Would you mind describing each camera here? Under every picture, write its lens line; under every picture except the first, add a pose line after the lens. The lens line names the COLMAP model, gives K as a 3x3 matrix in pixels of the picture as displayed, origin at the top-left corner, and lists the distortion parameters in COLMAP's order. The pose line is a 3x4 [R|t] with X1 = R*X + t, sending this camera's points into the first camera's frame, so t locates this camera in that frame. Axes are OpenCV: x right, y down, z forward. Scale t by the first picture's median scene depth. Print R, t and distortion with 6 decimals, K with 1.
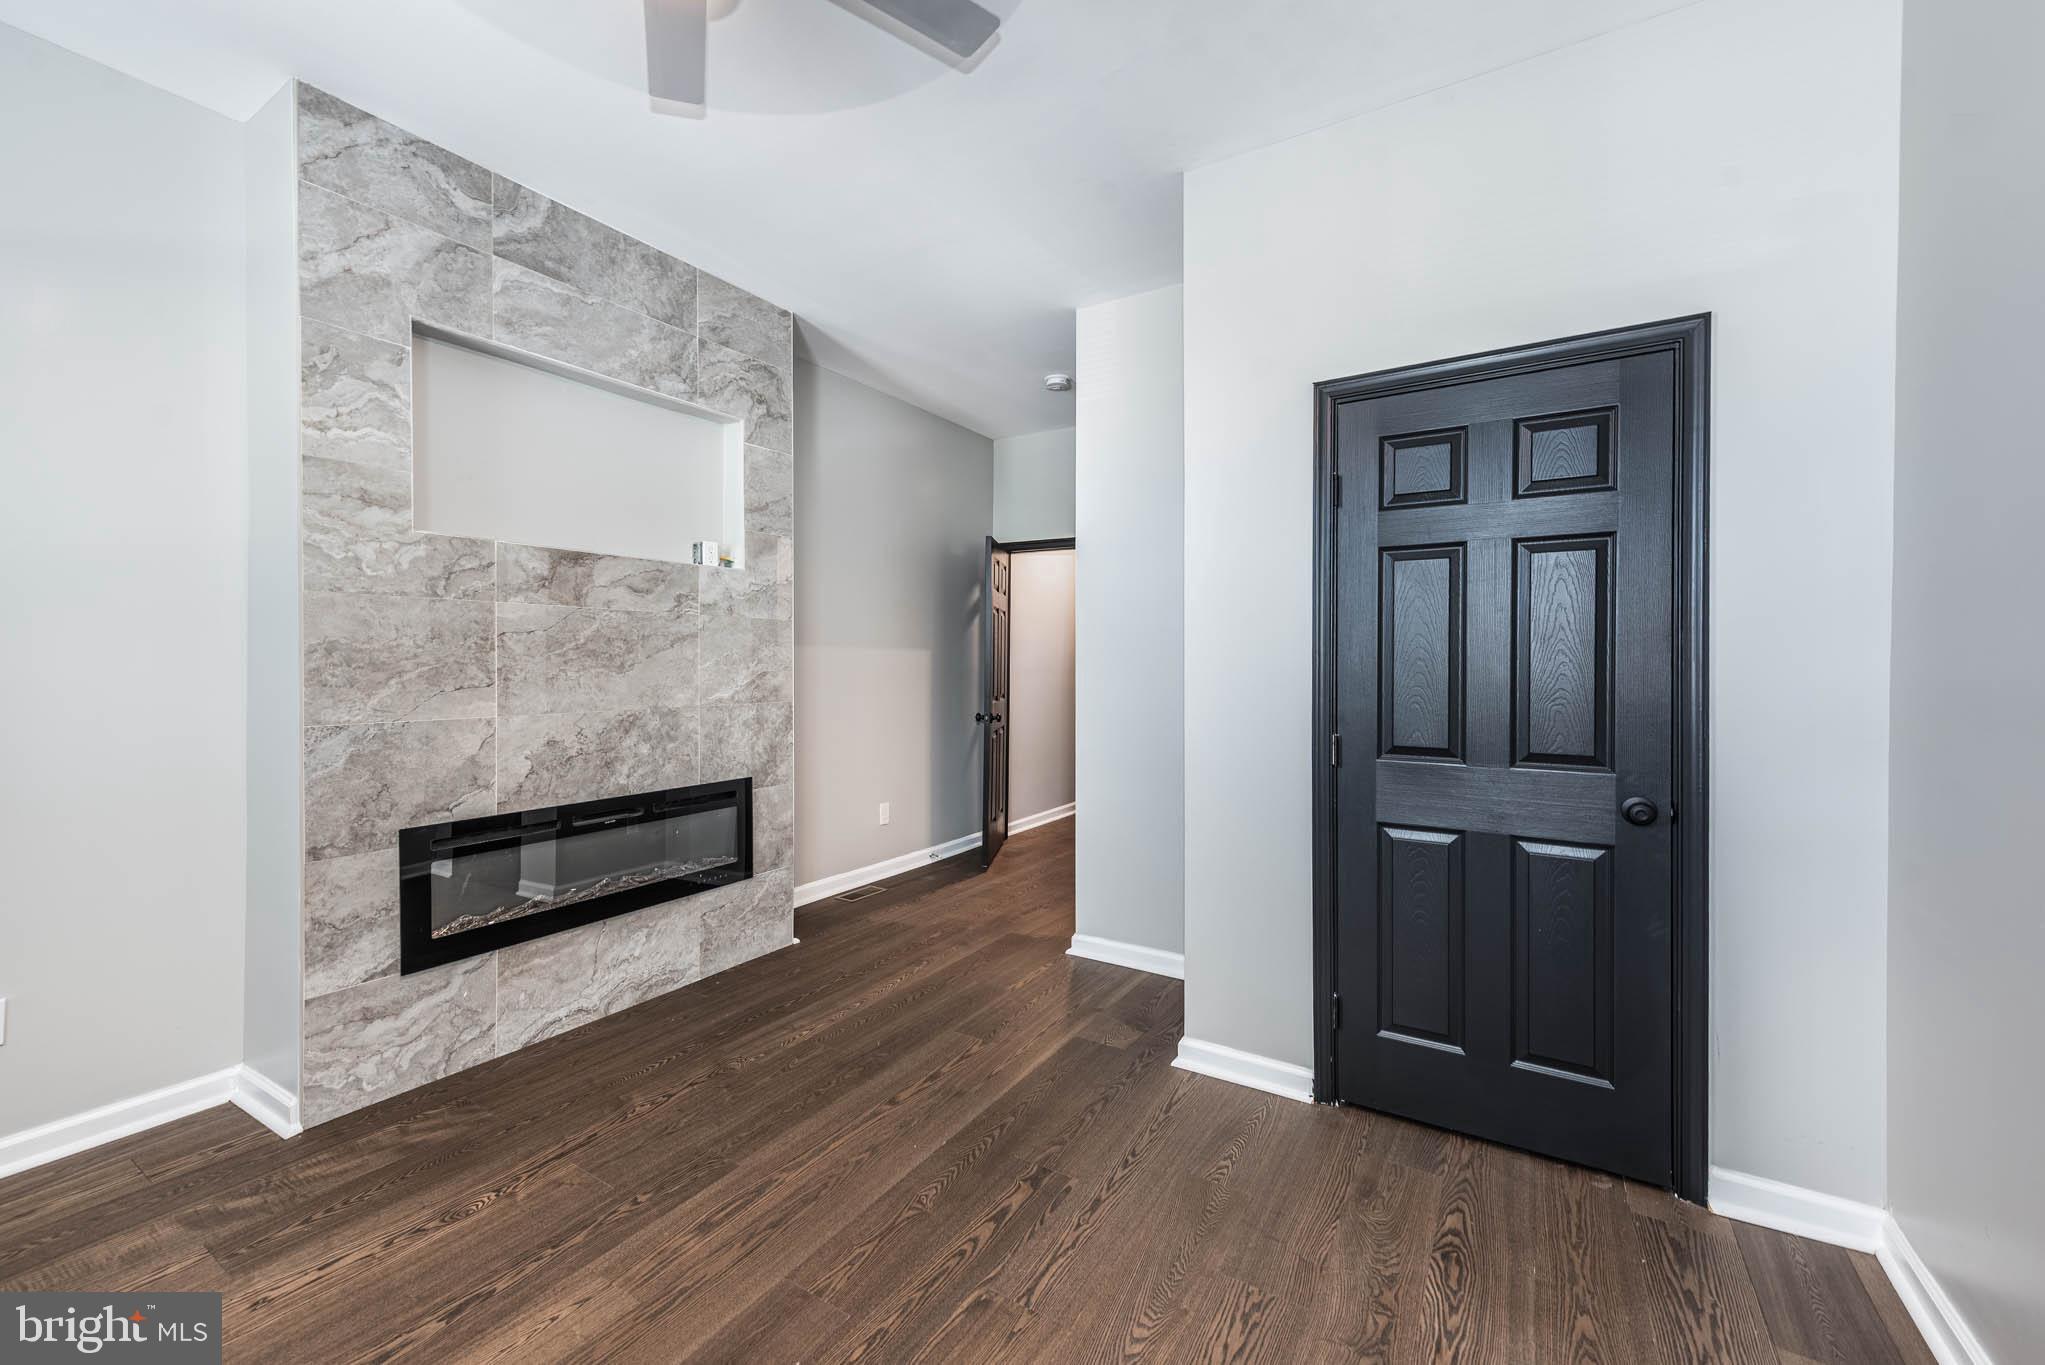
lens RADIAL K [[839.4, 0, 1024.6], [0, 839.4, 676.8], [0, 0, 1]] dist [0.020183, -0.006600]
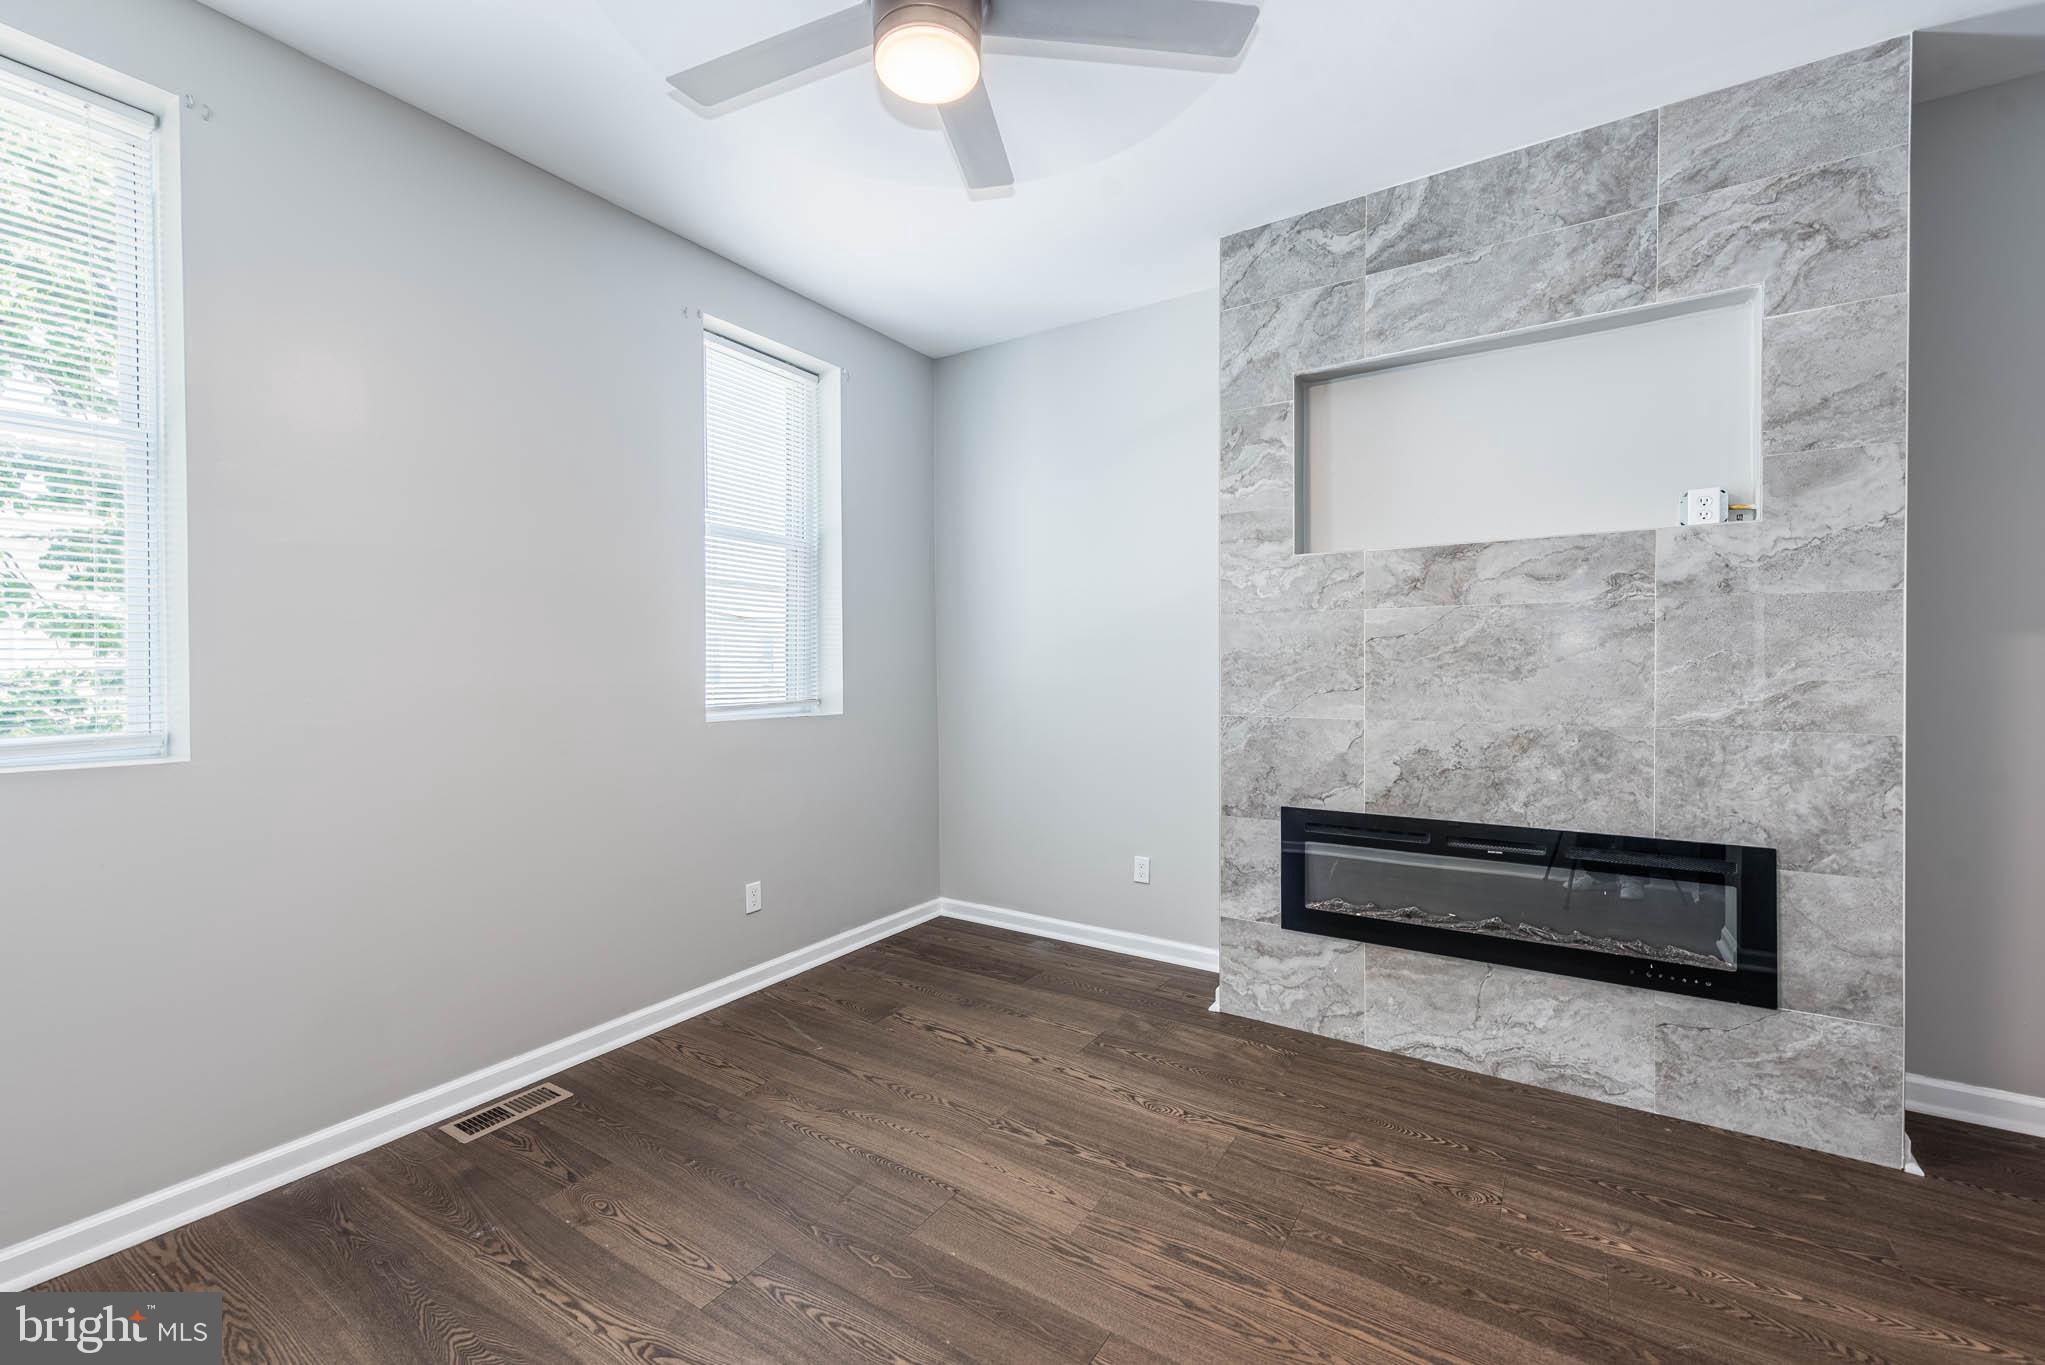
lens RADIAL K [[839.4, 0, 1024.6], [0, 839.4, 676.8], [0, 0, 1]] dist [0.020183, -0.006600]
pose [[-0.026338, 0.016031, -0.999525, 0.408630], [-0.010268, 0.999814, 0.016306, -0.017285], [0.999600, 0.010692, -0.026169, 0.585963]]
